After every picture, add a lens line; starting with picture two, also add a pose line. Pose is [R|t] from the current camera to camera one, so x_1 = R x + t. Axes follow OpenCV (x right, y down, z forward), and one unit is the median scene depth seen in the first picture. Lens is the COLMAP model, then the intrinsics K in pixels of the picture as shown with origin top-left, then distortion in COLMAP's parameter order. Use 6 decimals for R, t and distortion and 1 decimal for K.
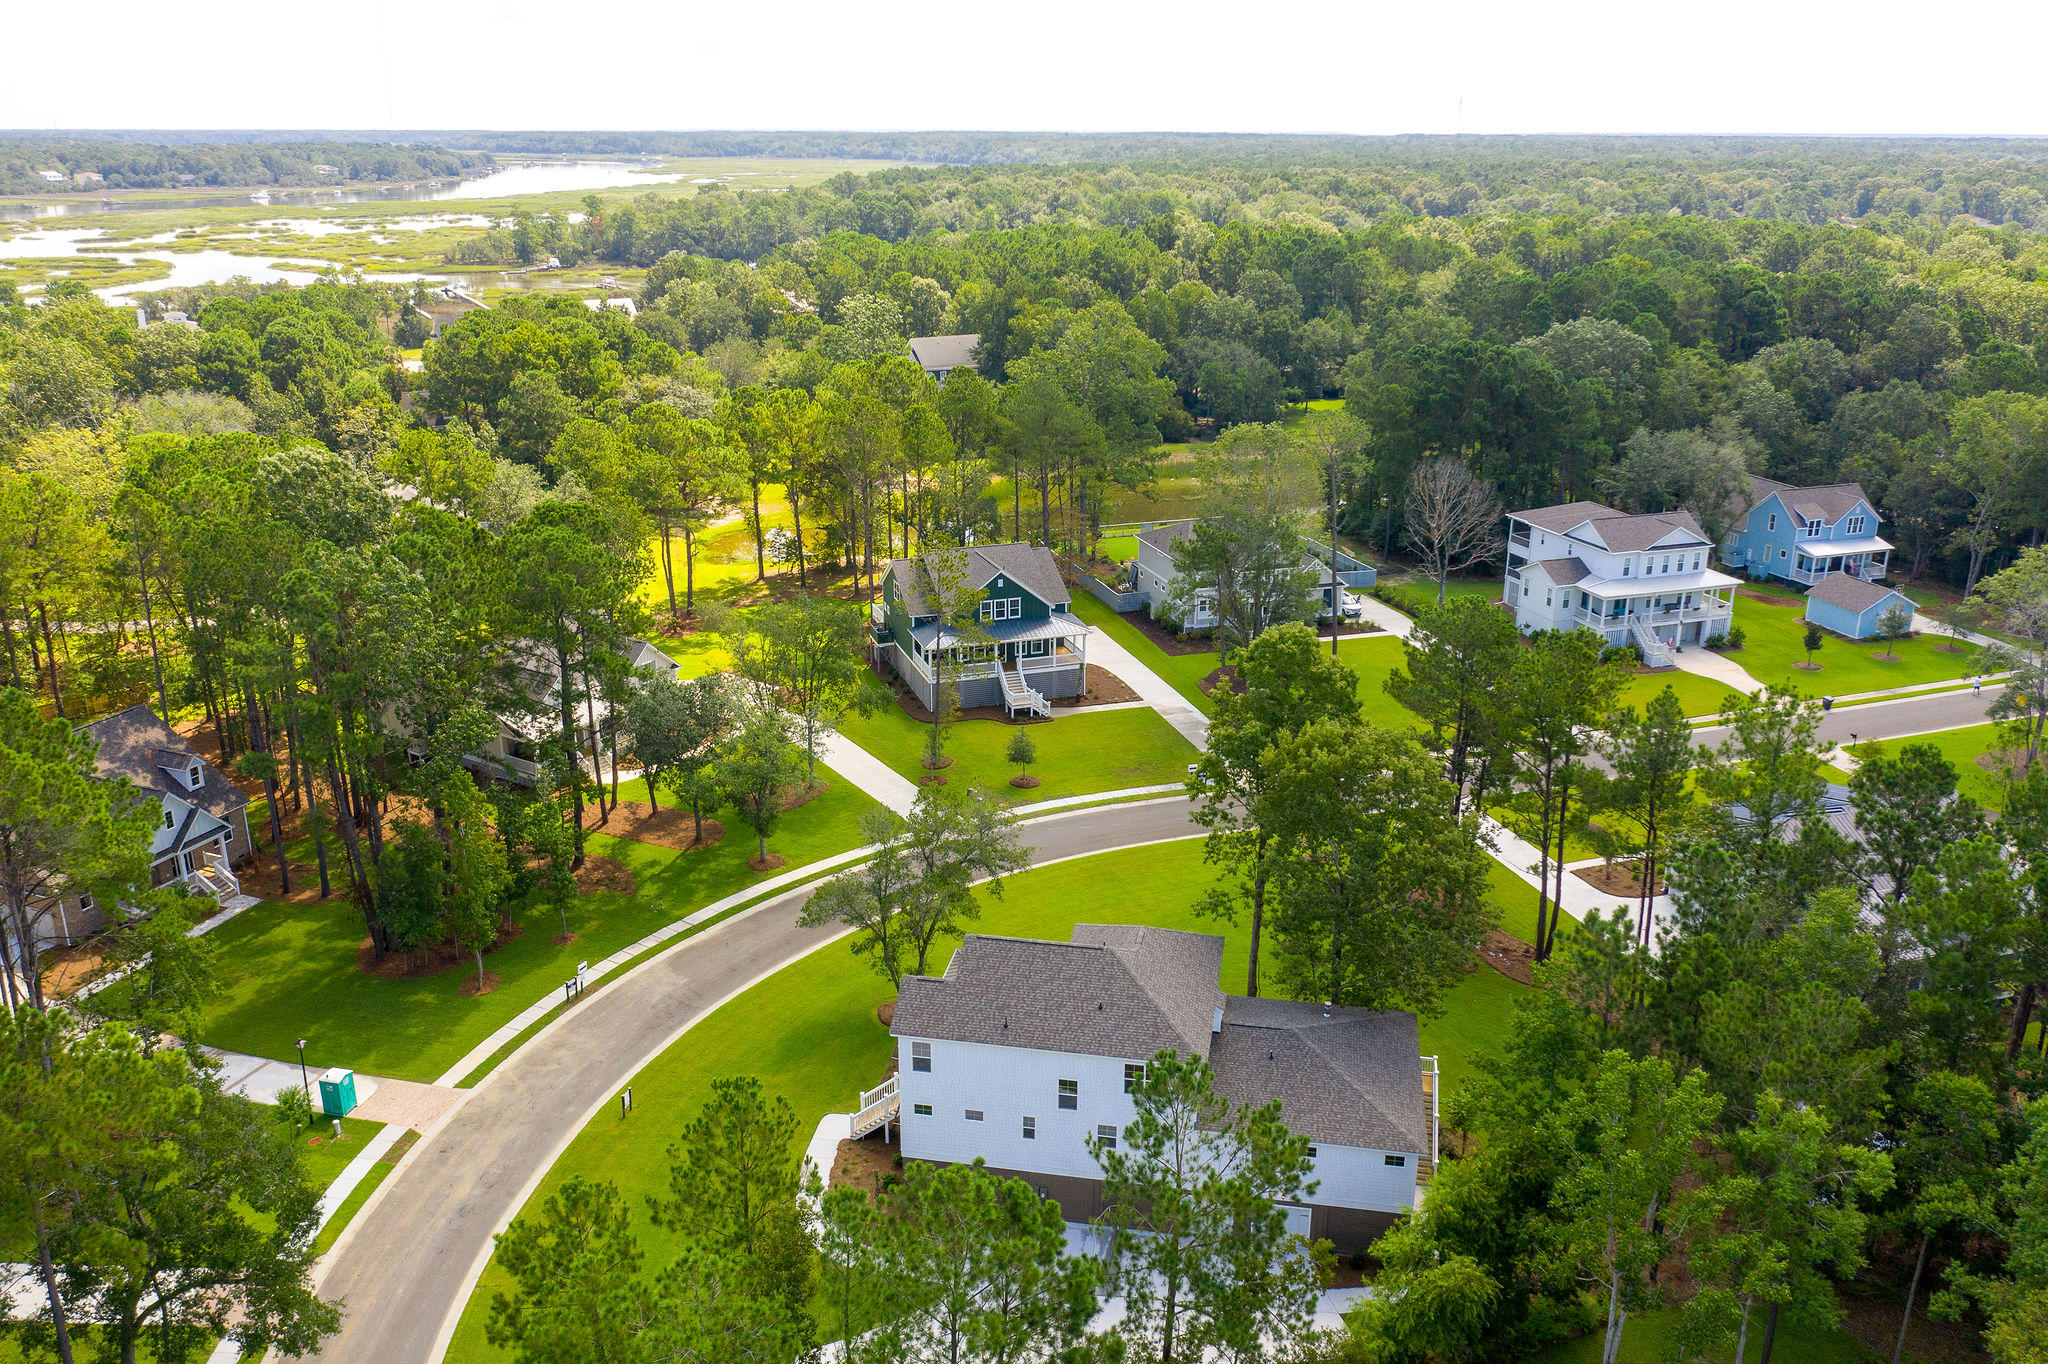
lens RADIAL K [[1615.0, 0, 1024.0], [0, 1615.0, 682.0], [0, 0, 1]] dist [-0.017580, 0.002438]
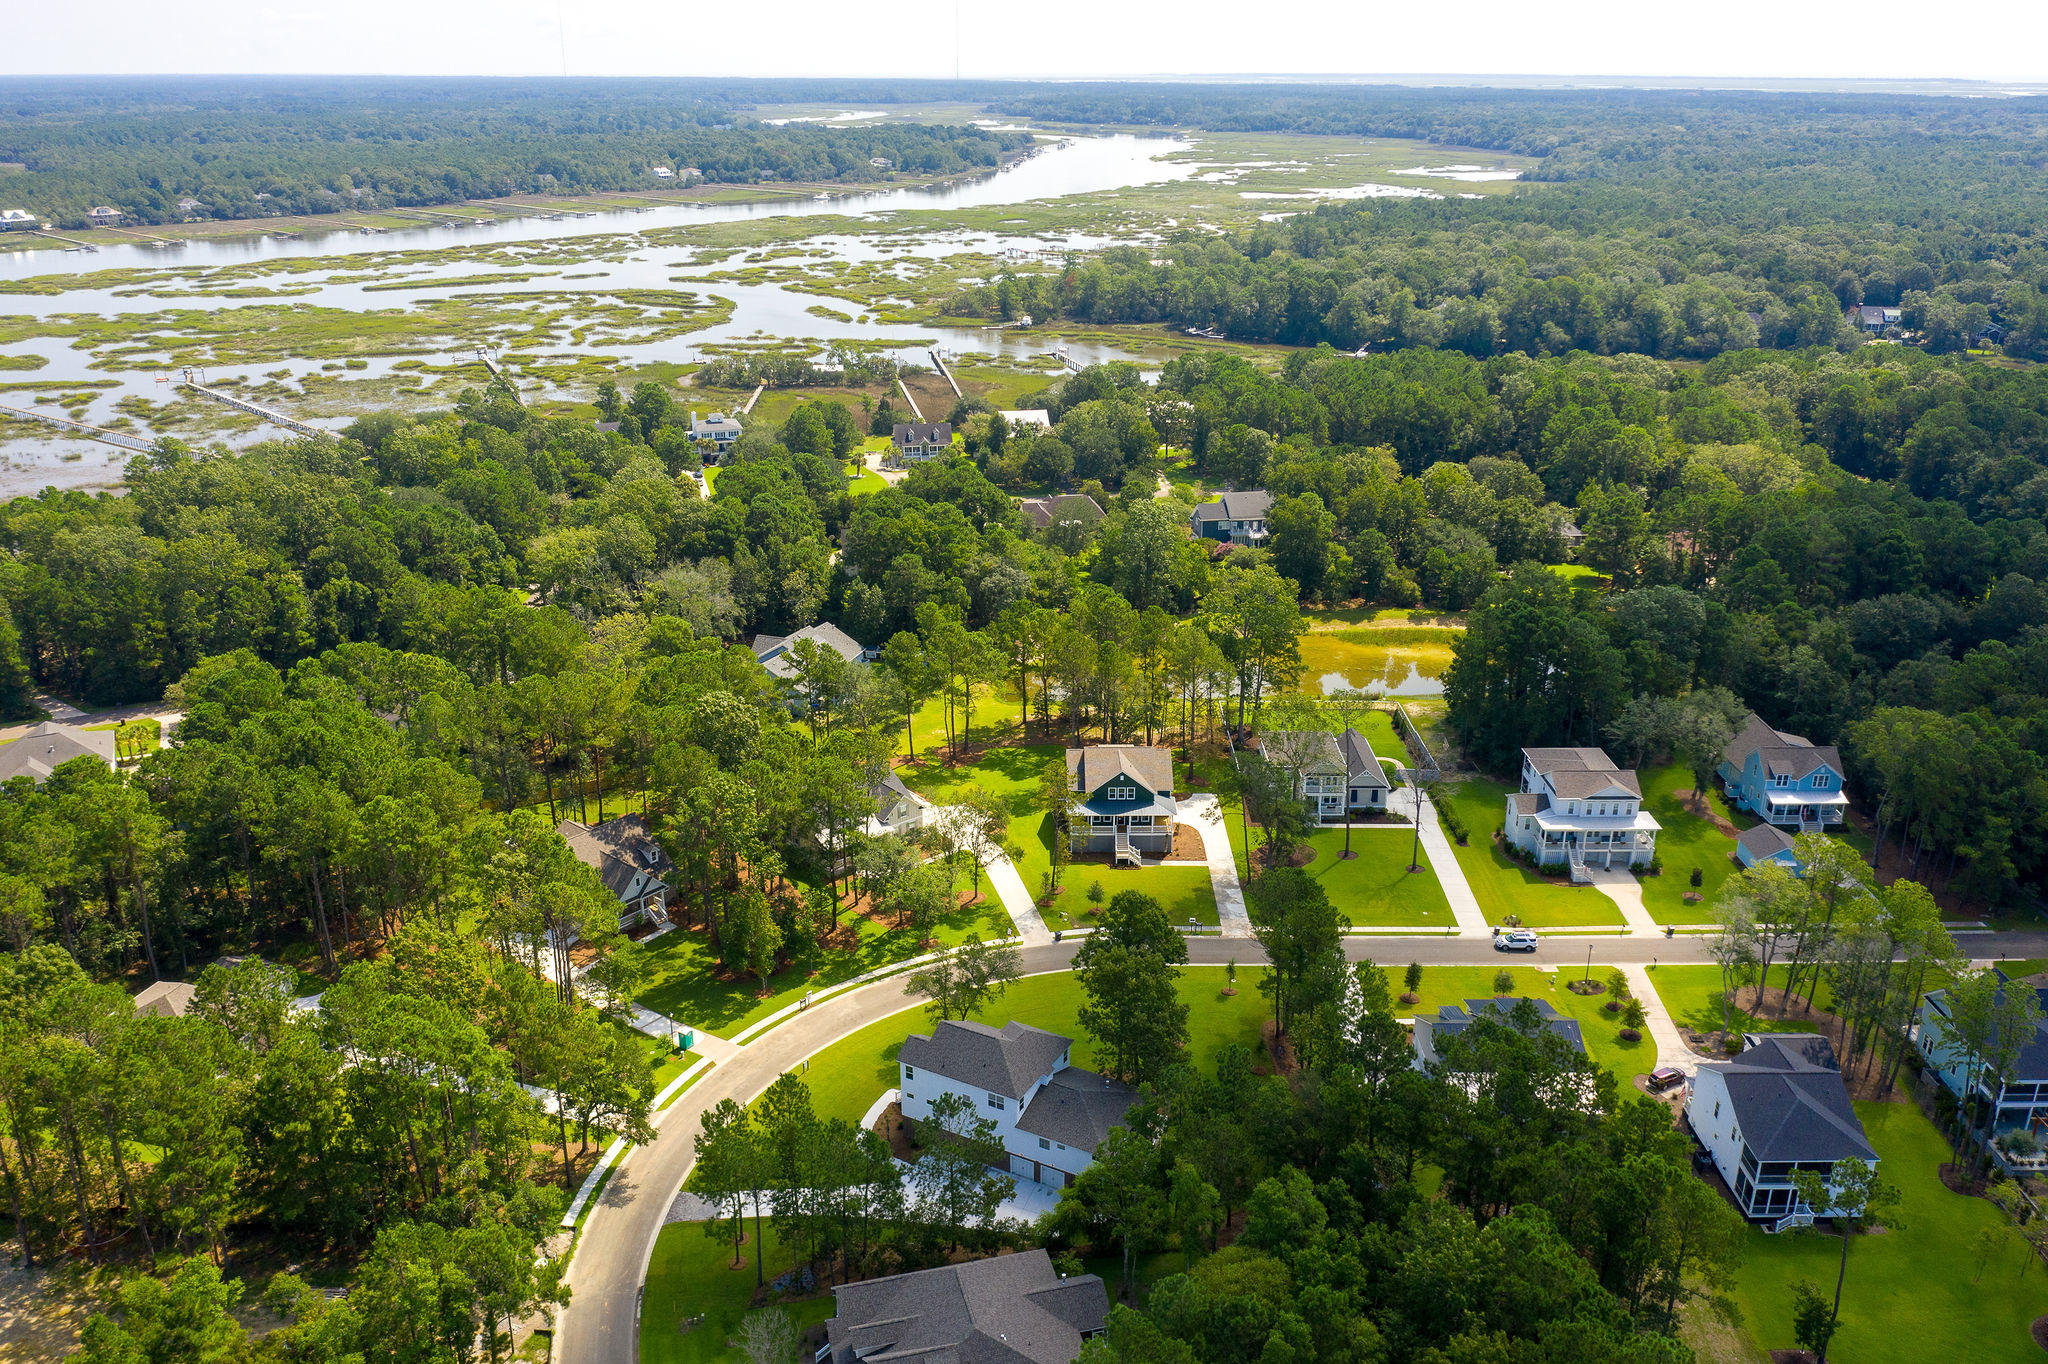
lens RADIAL K [[1643.7, 0, 1024.0], [0, 1643.7, 682.0], [0, 0, 1]] dist [-0.010853, 0.012234]
pose [[0.947543, 0.109763, -0.300189, 0.360284], [-0.098804, 0.993774, 0.051498, -0.222556], [0.303973, -0.019137, 0.952488, -0.563063]]
